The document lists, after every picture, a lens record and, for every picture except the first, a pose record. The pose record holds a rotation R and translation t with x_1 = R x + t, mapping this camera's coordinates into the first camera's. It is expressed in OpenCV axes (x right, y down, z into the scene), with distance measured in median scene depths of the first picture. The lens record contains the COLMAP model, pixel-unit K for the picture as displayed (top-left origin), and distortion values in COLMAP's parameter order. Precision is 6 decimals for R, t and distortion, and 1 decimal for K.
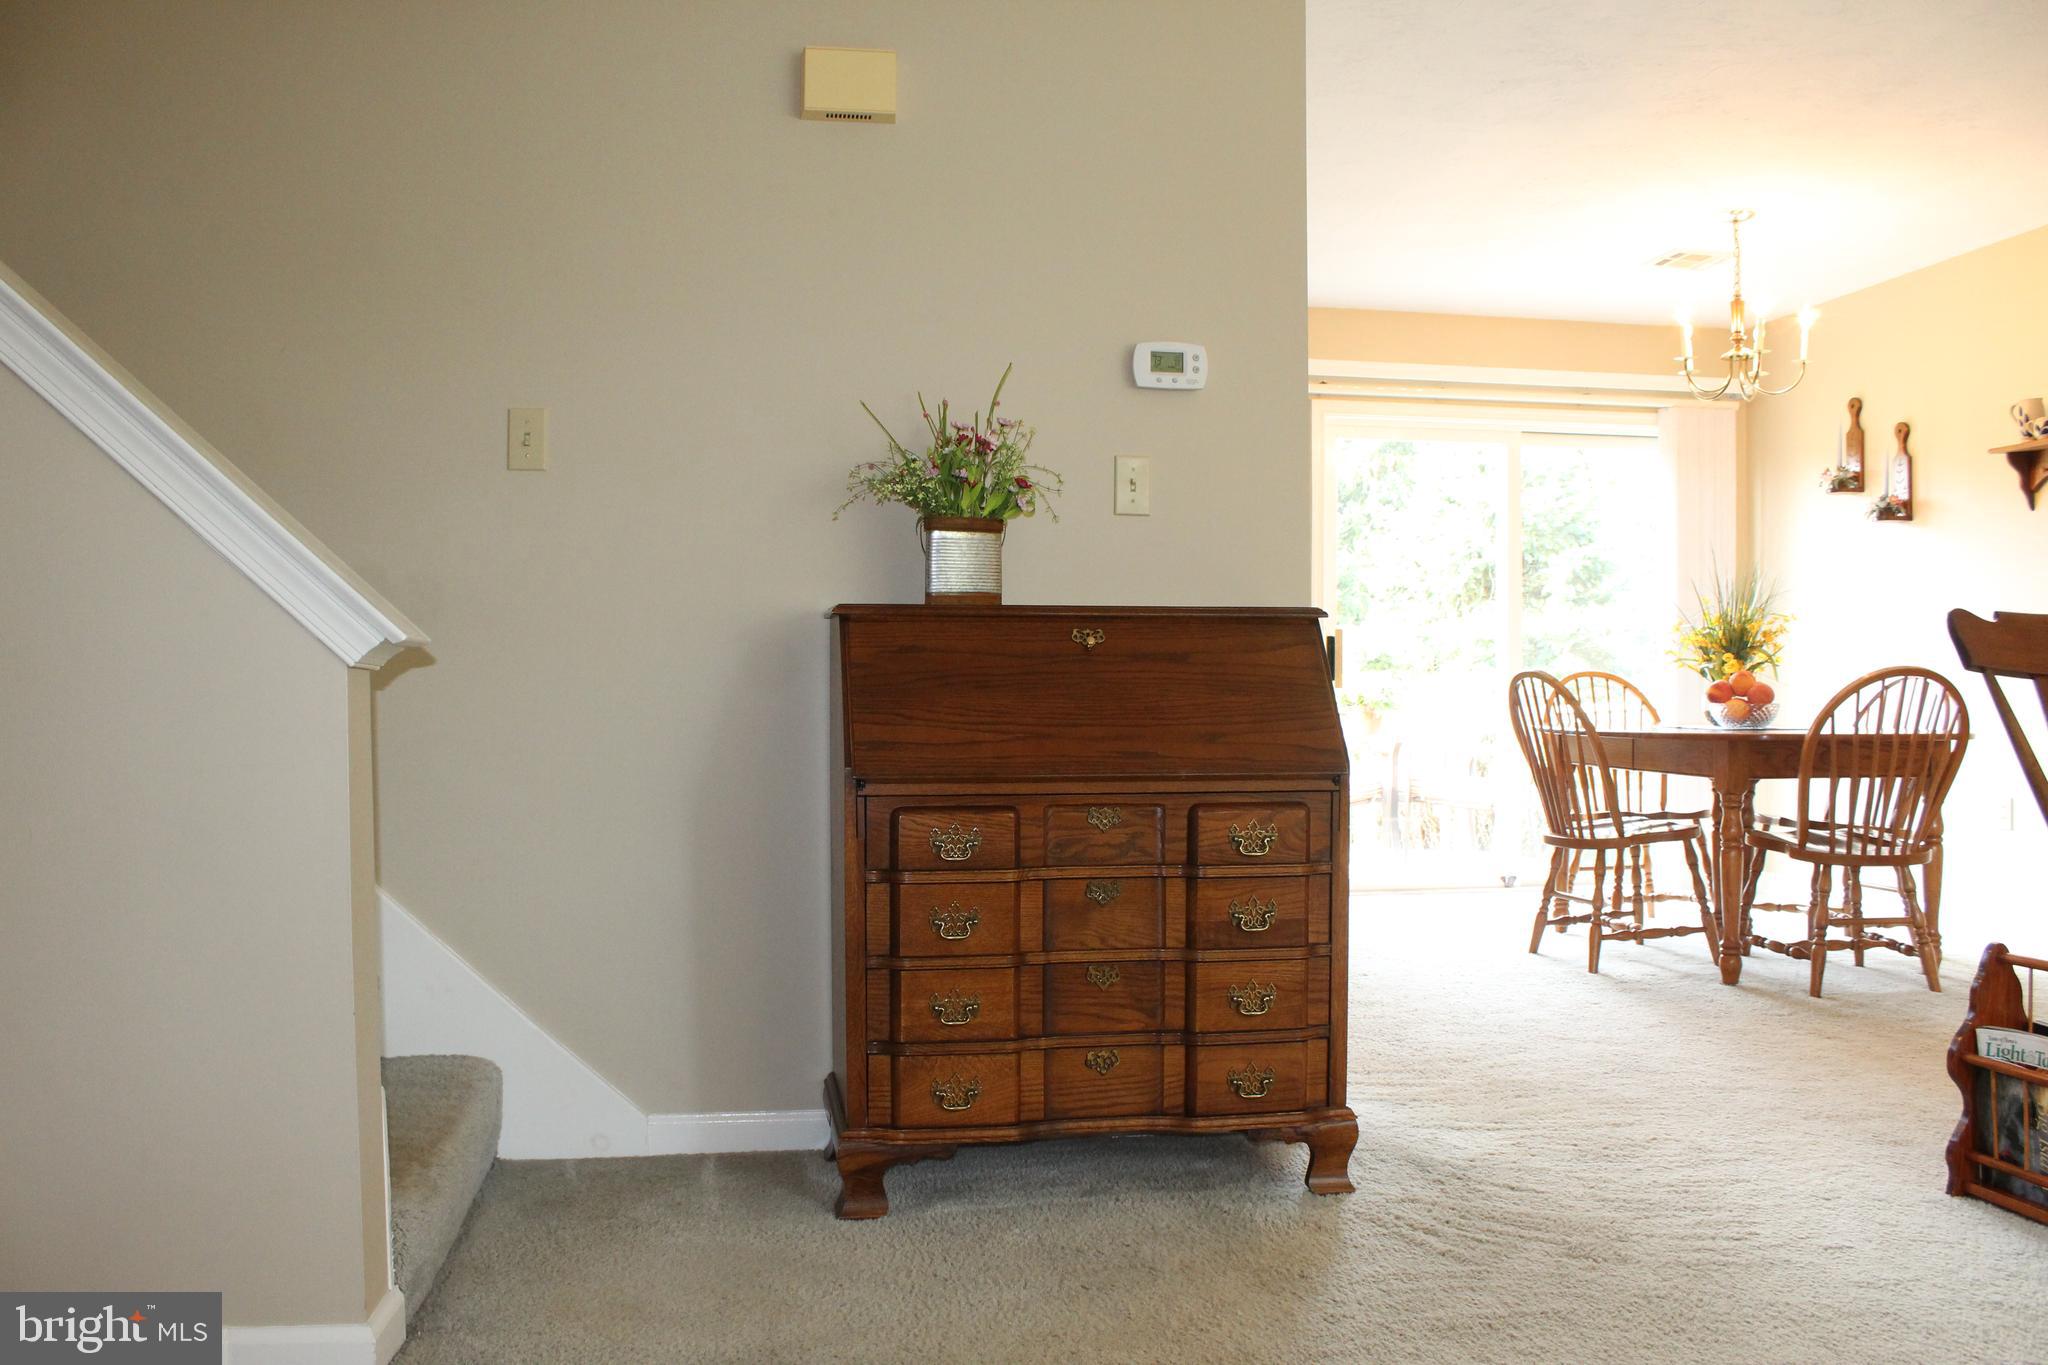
lens RADIAL K [[1702.8, 0, 985.1], [0, 1702.8, 688.0], [0, 0, 1]] dist [-0.158306, 0.134815]
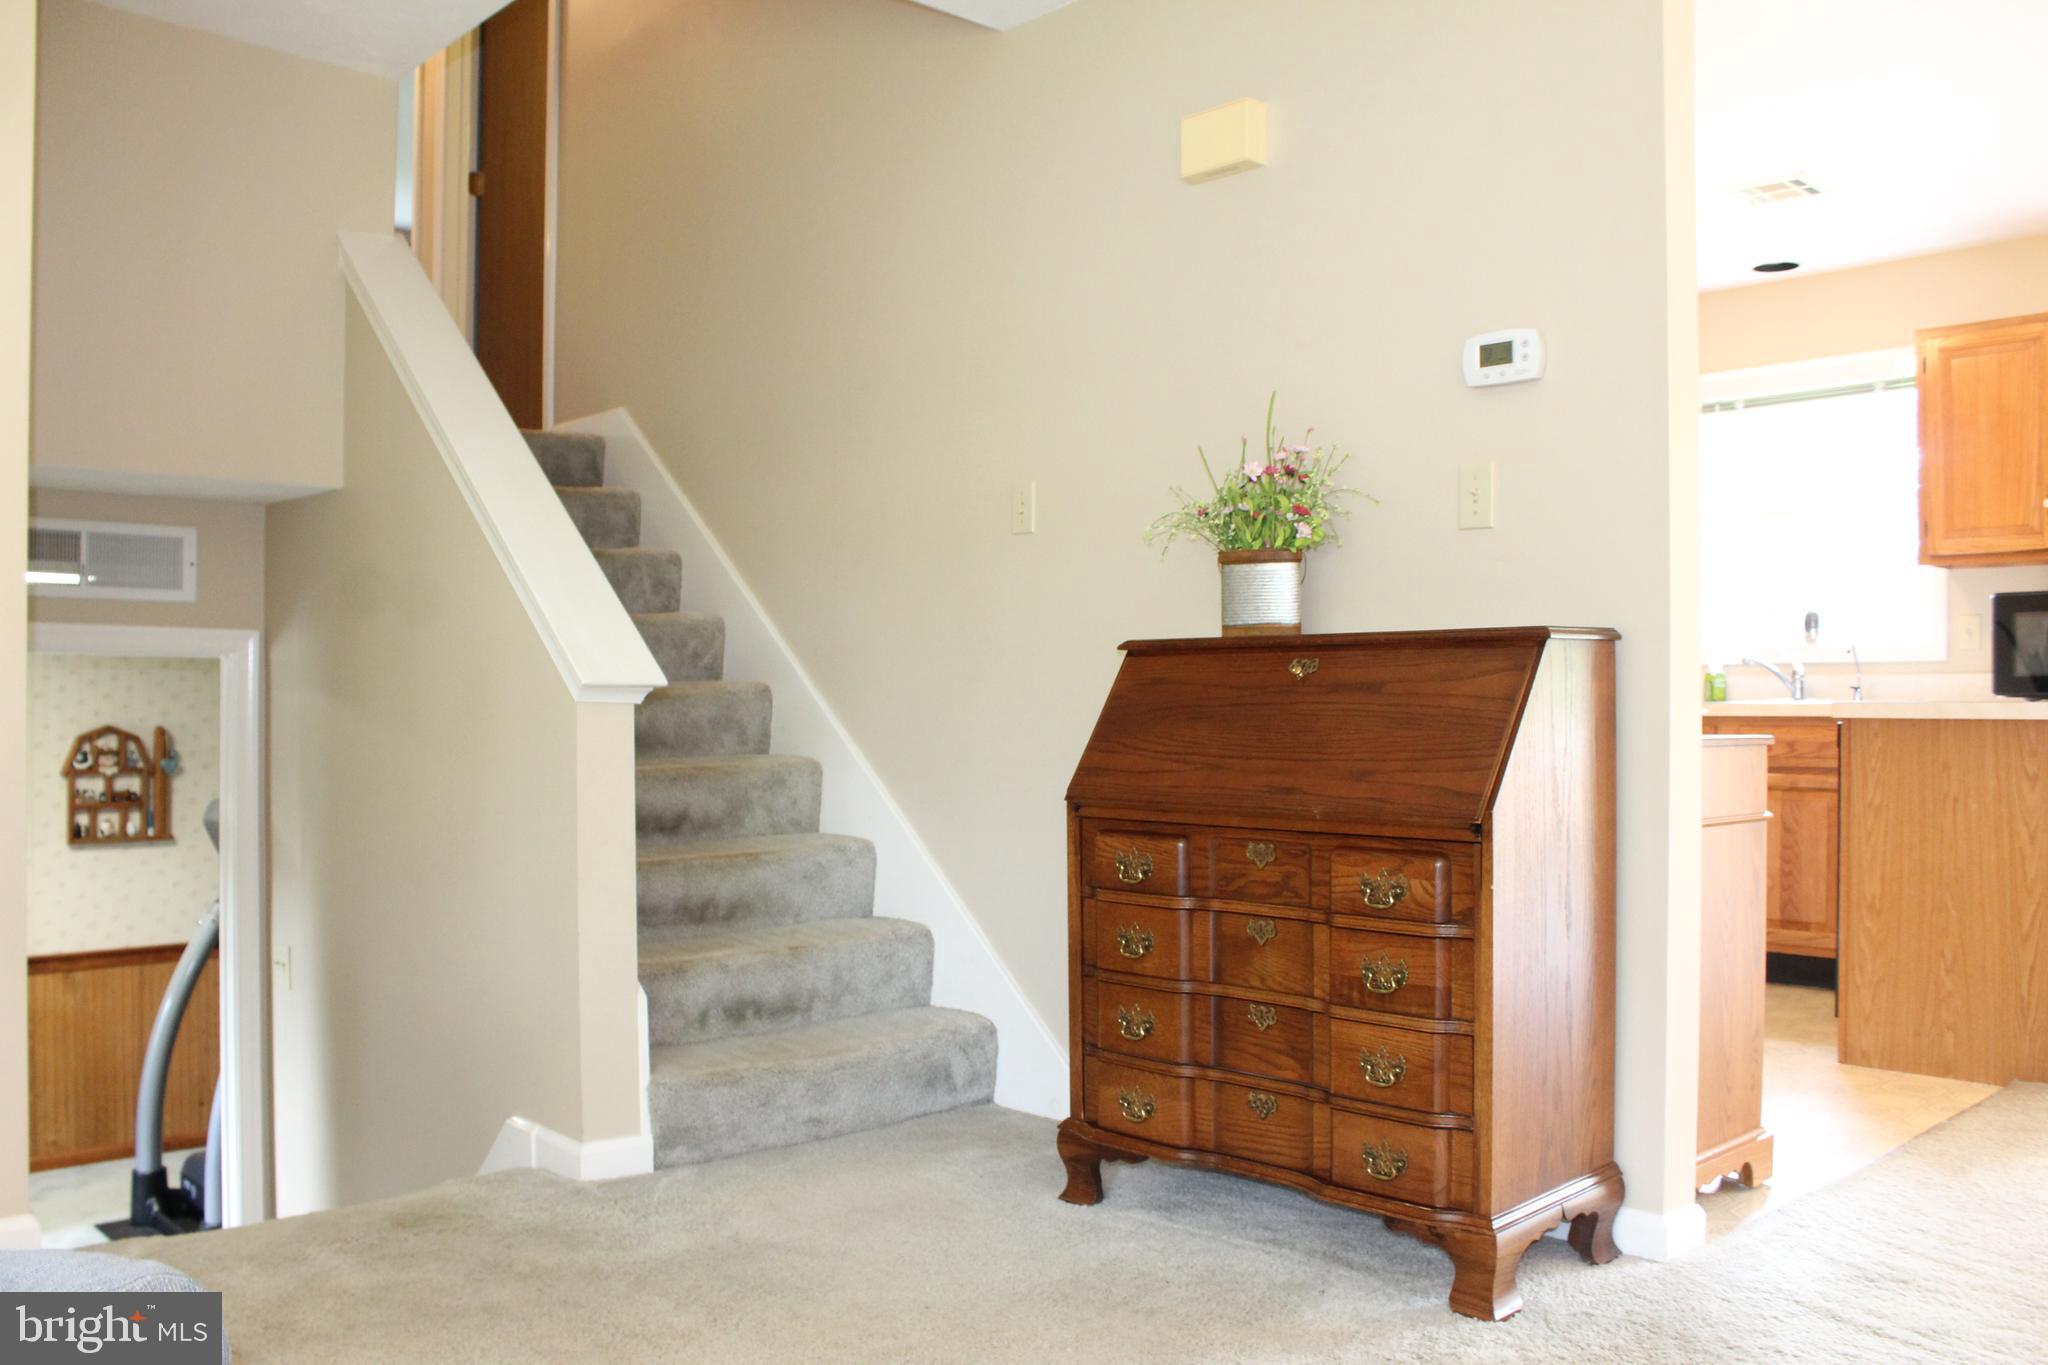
lens RADIAL K [[1702.8, 0, 978.1], [0, 1702.8, 693.0], [0, 0, 1]] dist [-0.158306, 0.134815]
pose [[0.563740, -0.004784, -0.825938, 0.717568], [-0.004520, 0.999950, -0.008878, -0.005595], [0.825940, 0.008738, 0.563690, 0.295806]]
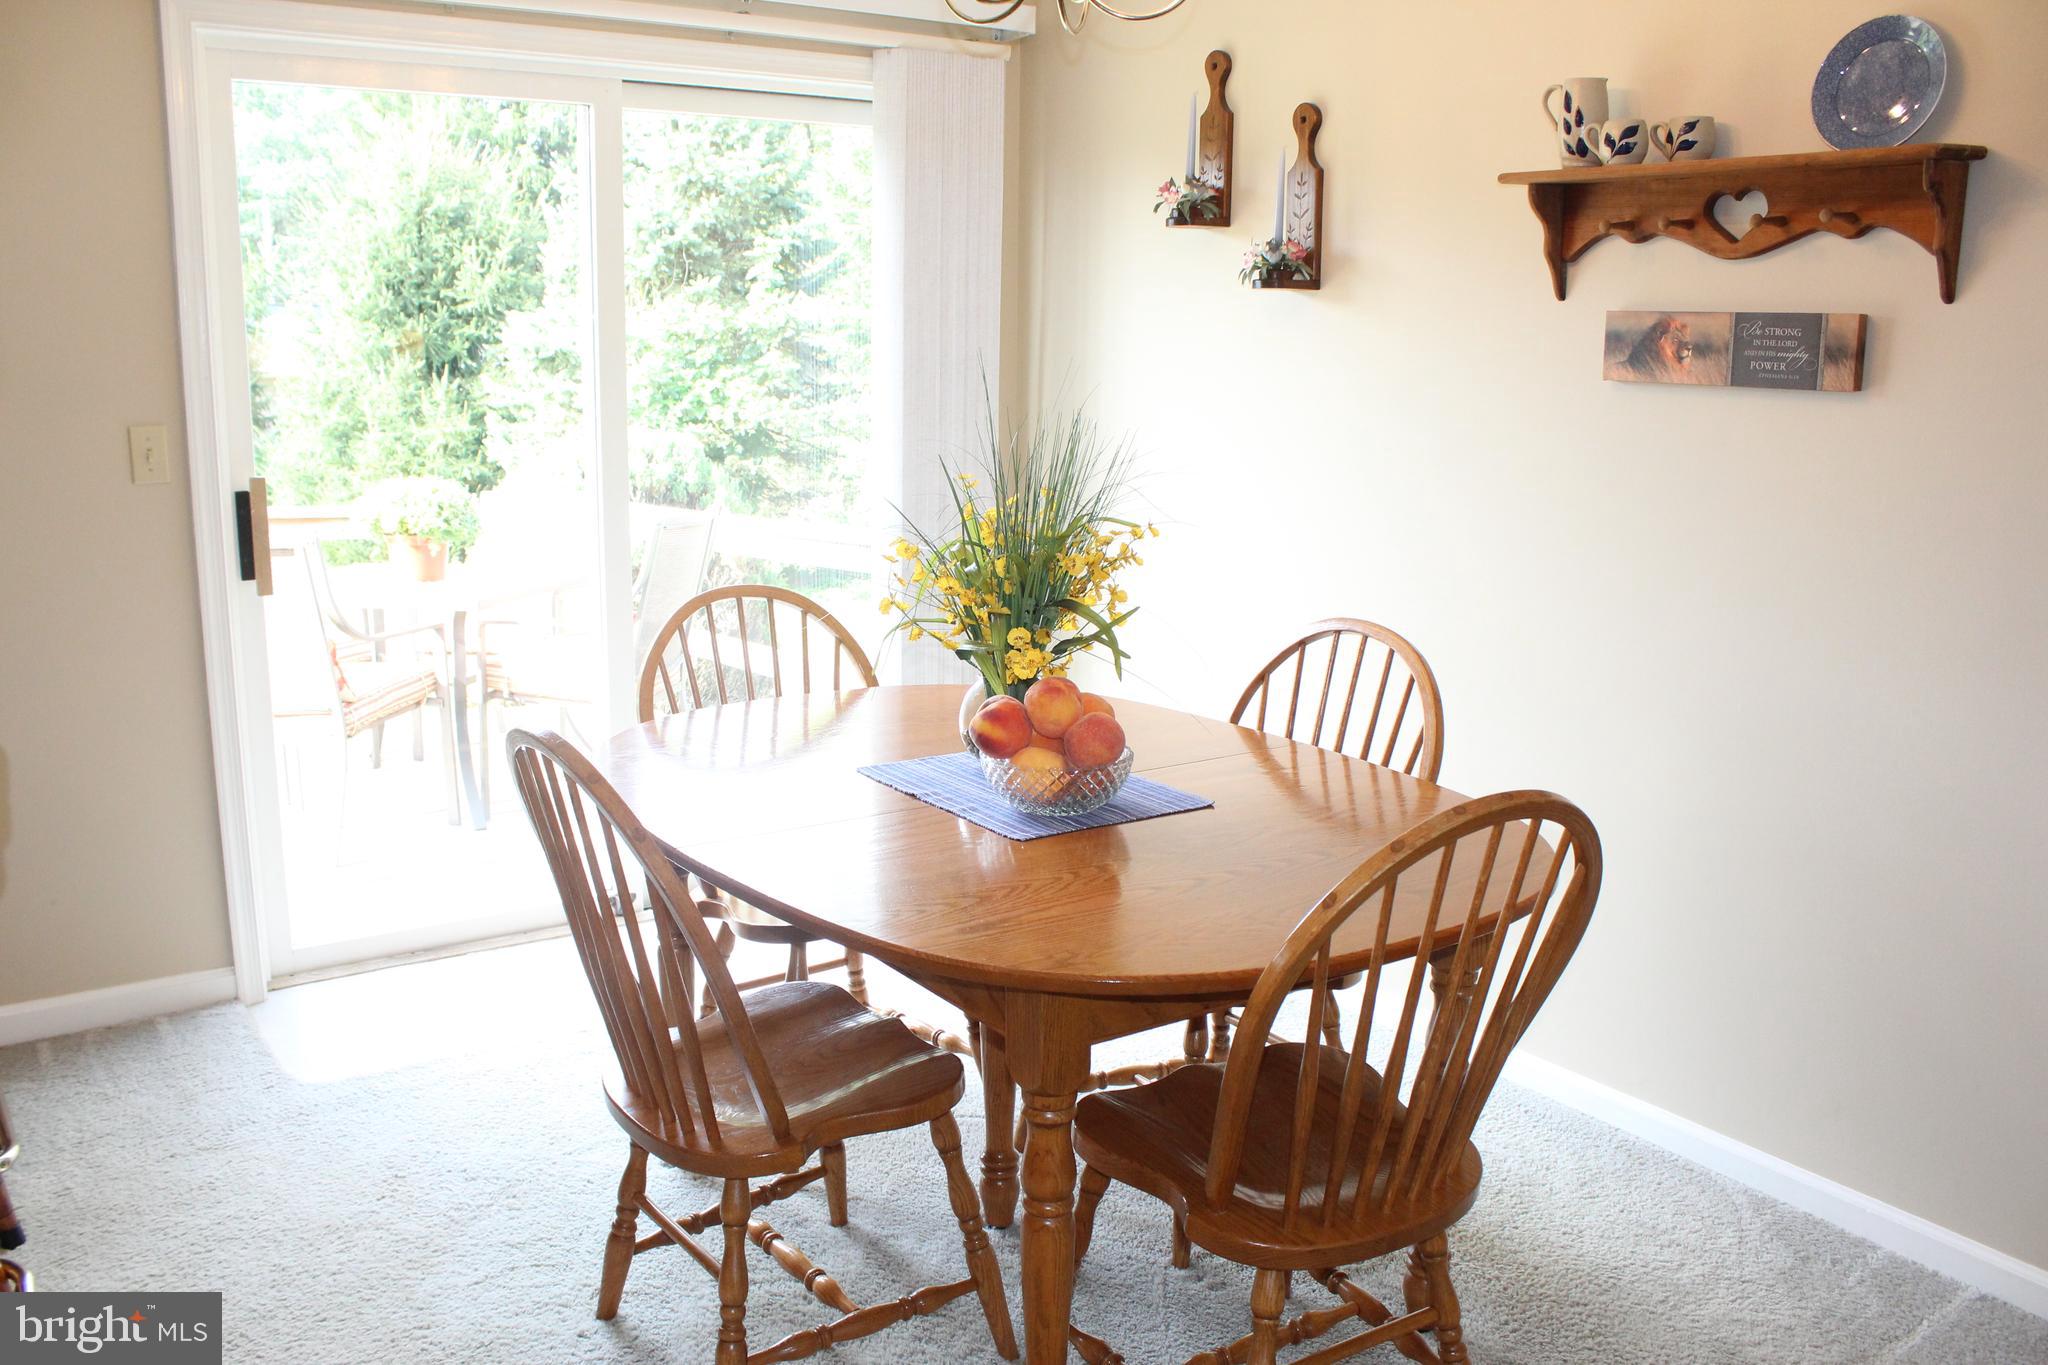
lens RADIAL K [[1702.8, 0, 986.8], [0, 1702.8, 700.5], [0, 0, 1]] dist [-0.158306, 0.134815]
pose [[0.901935, -0.084154, 0.423593, 0.437961], [-0.006011, 0.978290, 0.207152, -0.167429], [-0.431830, -0.189383, 0.881848, 1.063892]]
